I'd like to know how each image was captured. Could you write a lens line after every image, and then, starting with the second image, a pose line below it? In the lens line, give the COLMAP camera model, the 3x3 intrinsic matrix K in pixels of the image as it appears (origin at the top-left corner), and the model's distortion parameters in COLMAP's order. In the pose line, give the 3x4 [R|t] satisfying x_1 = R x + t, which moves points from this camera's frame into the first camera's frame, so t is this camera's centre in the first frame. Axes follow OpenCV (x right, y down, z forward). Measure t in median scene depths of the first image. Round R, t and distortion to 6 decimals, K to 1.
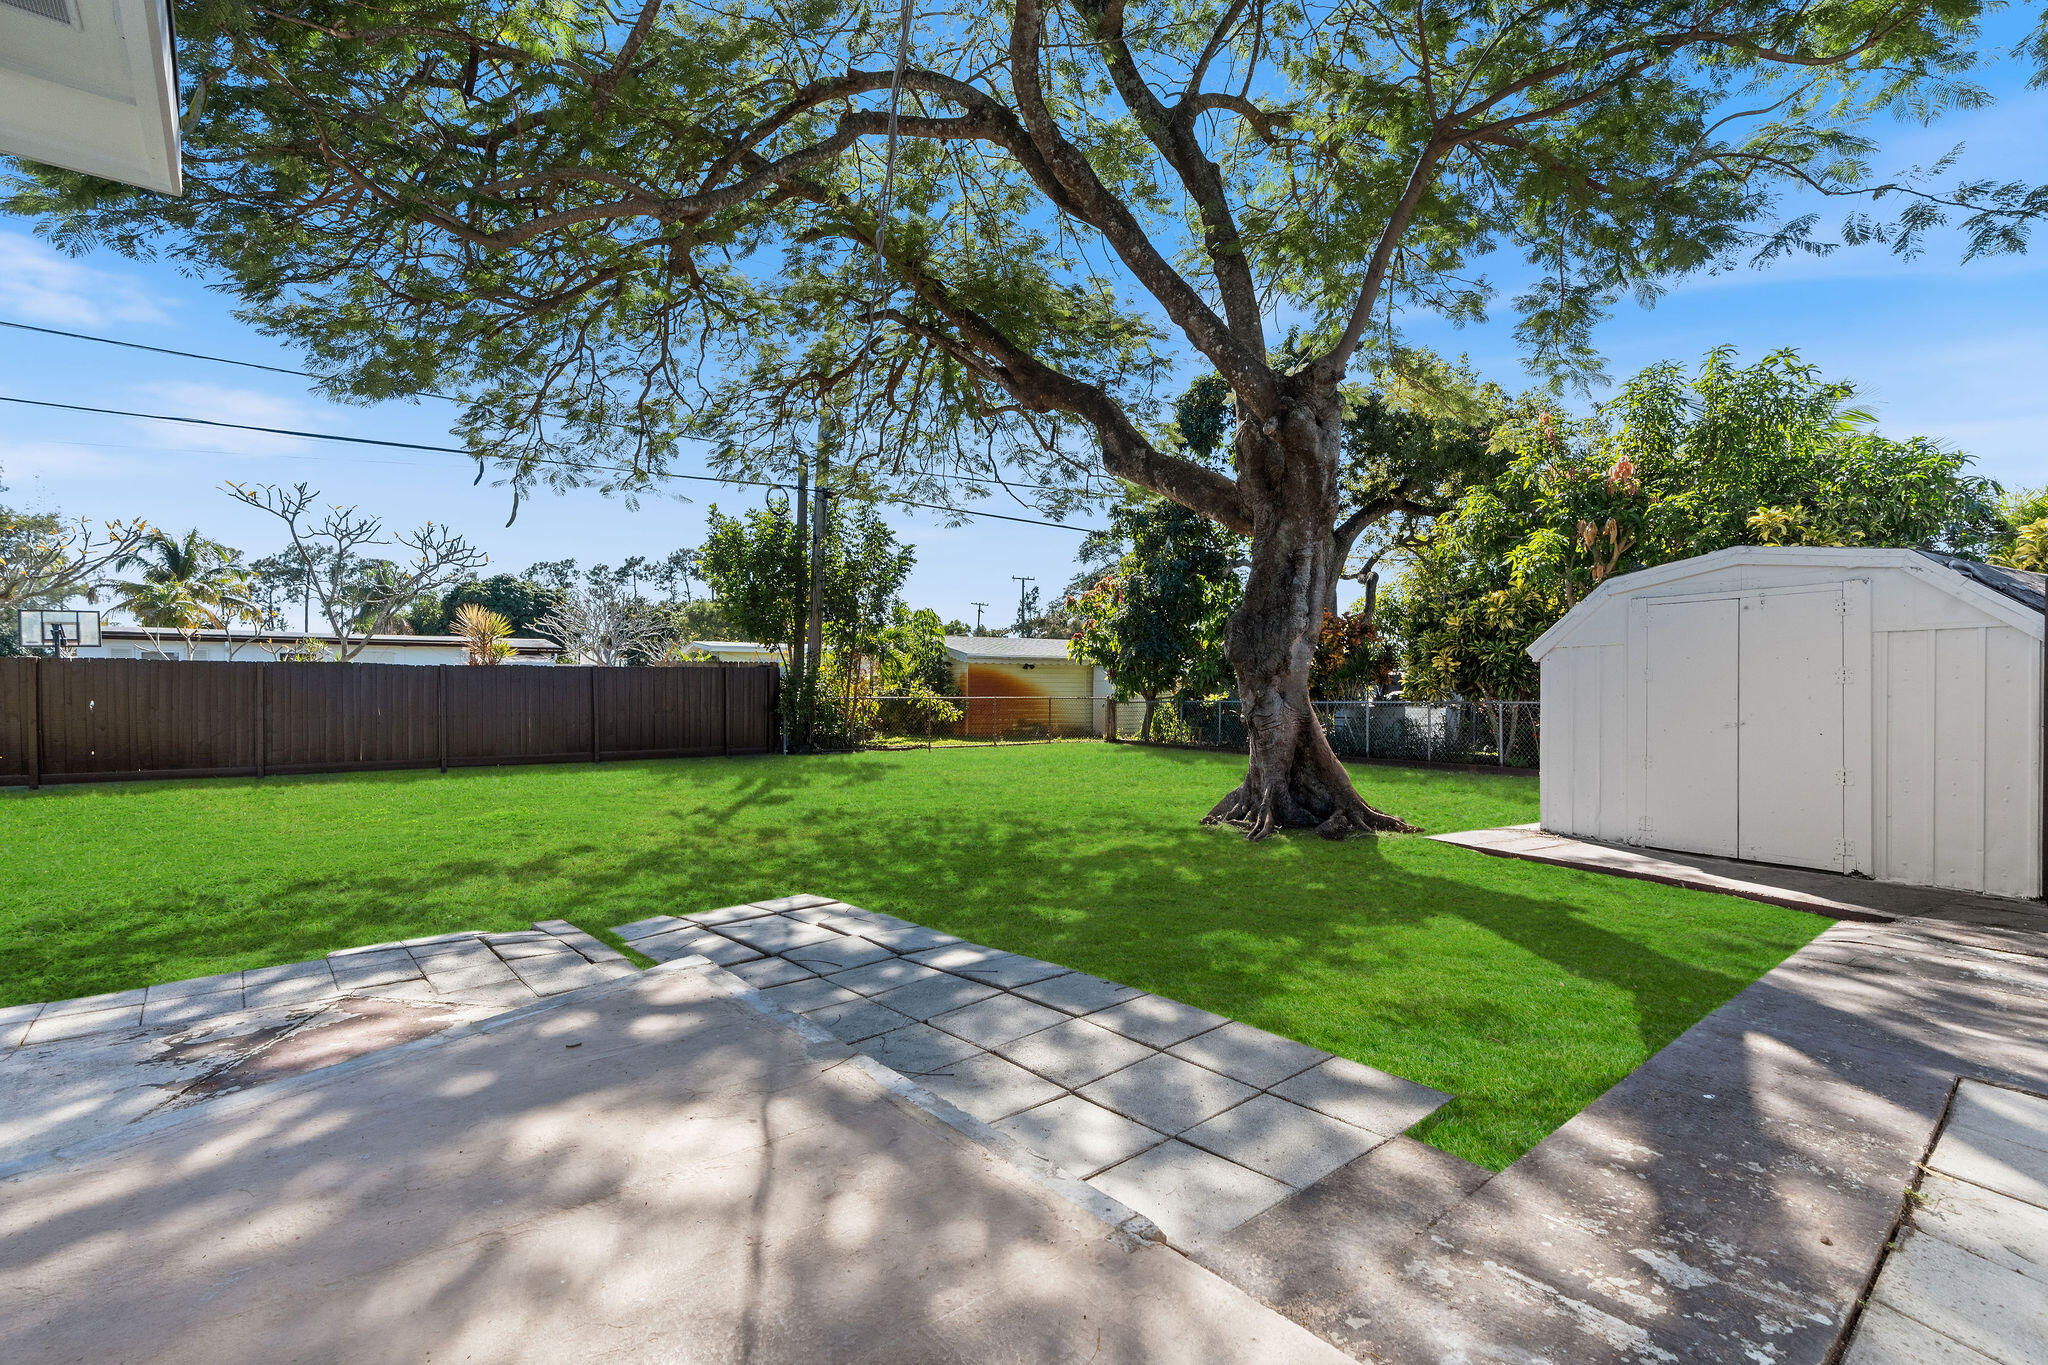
lens RADIAL K [[927.8, 0, 1031.6], [0, 927.8, 676.6], [0, 0, 1]] dist [-0.008794, 0.003401]
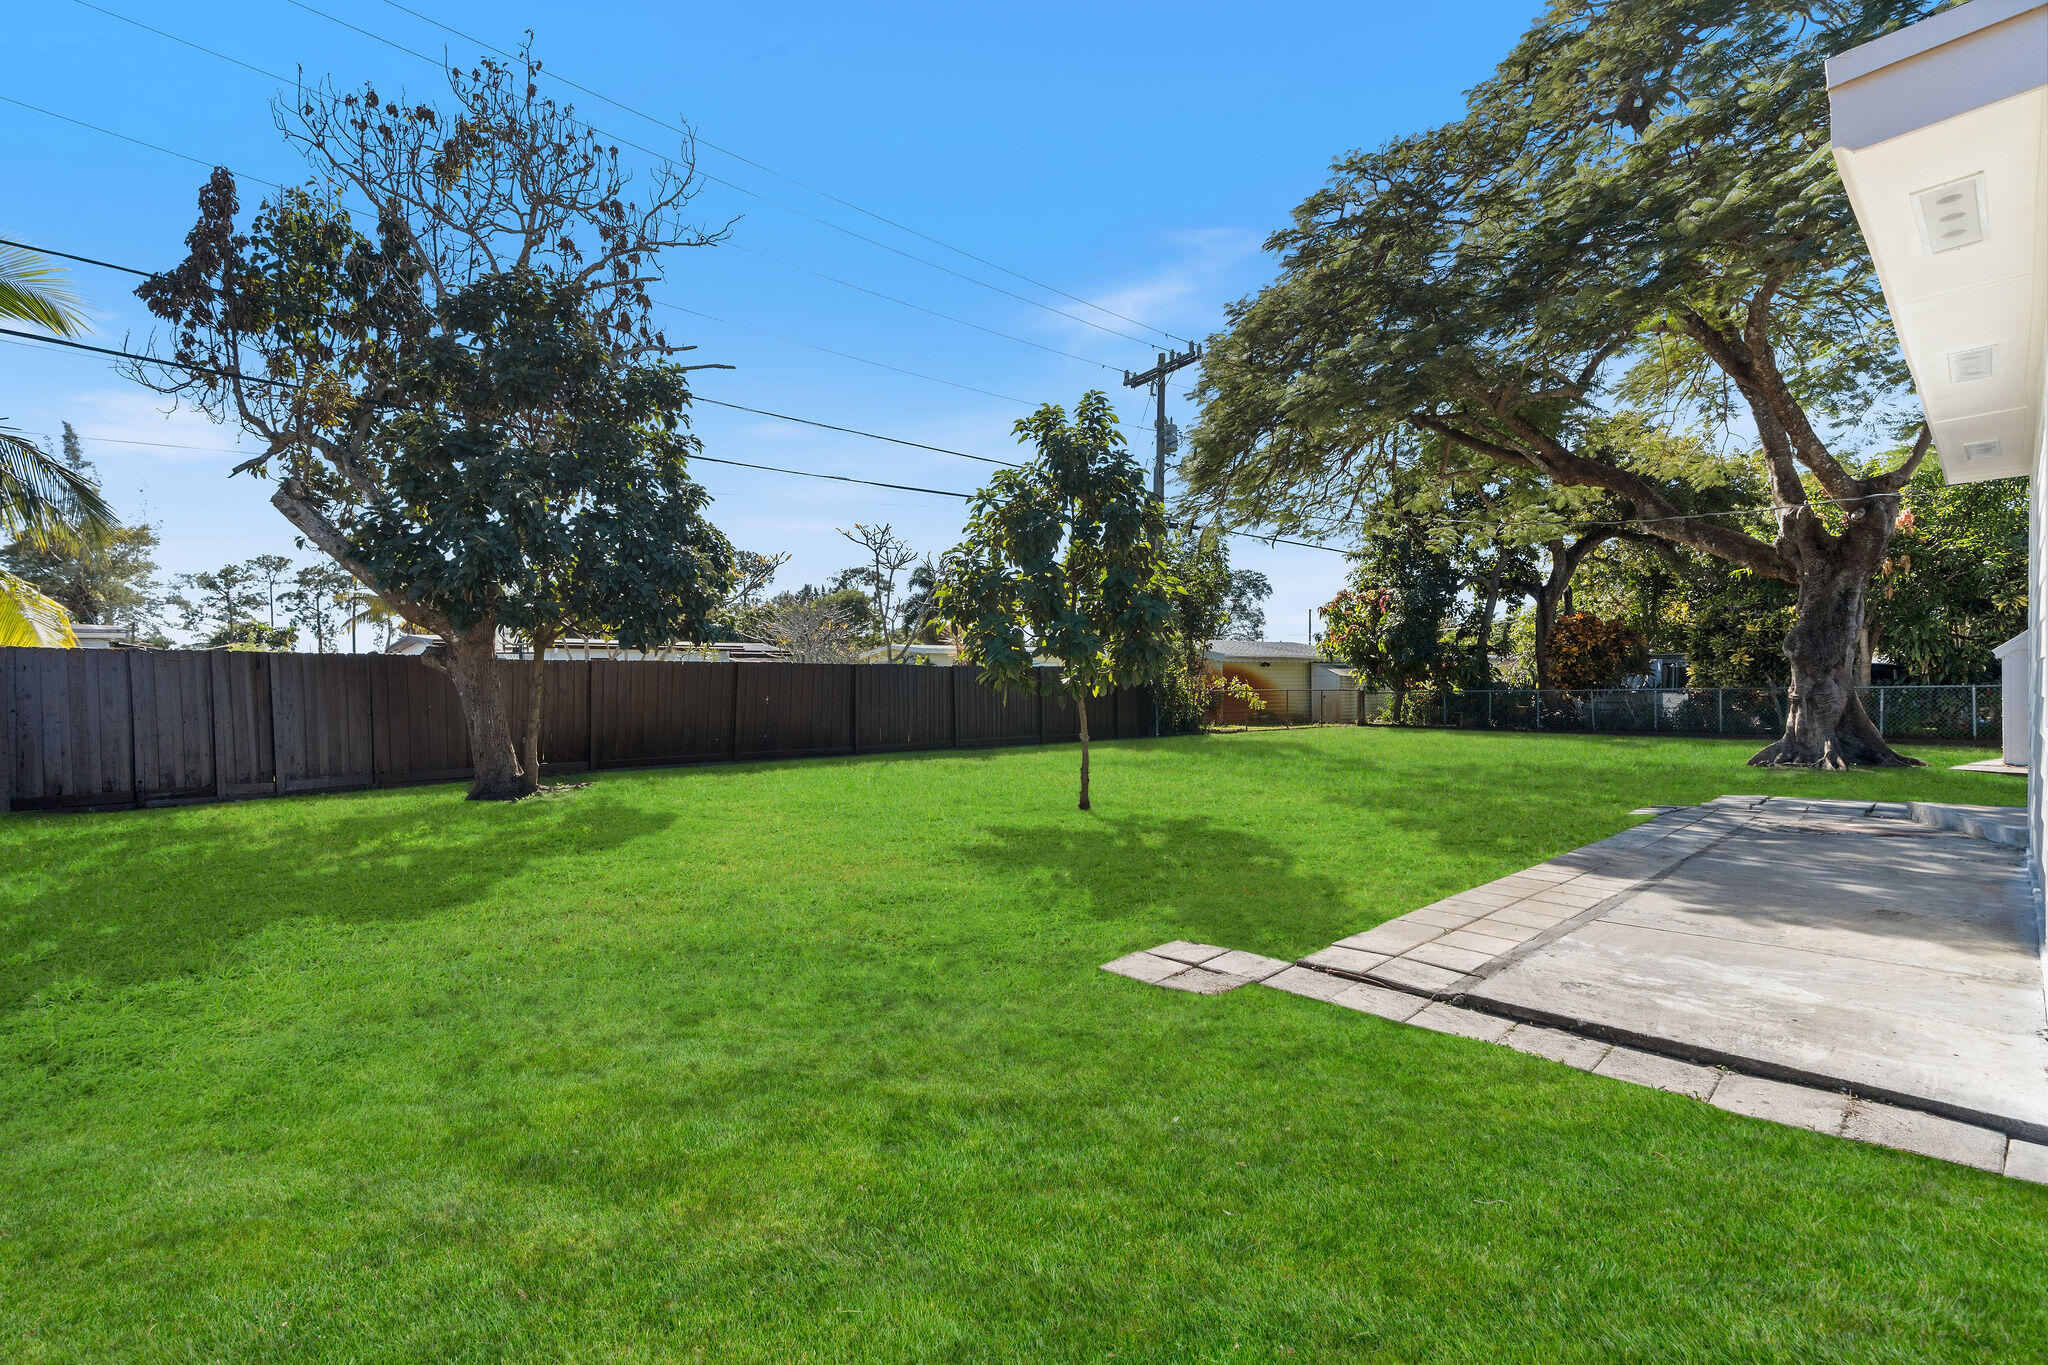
lens RADIAL K [[927.8, 0, 1020.5], [0, 927.8, 669.8], [0, 0, 1]] dist [-0.008794, 0.003401]
pose [[0.997246, -0.014190, 0.072789, -0.487118], [0.014450, 0.999891, -0.003042, -0.005690], [-0.072738, 0.004086, 0.997343, -0.183356]]
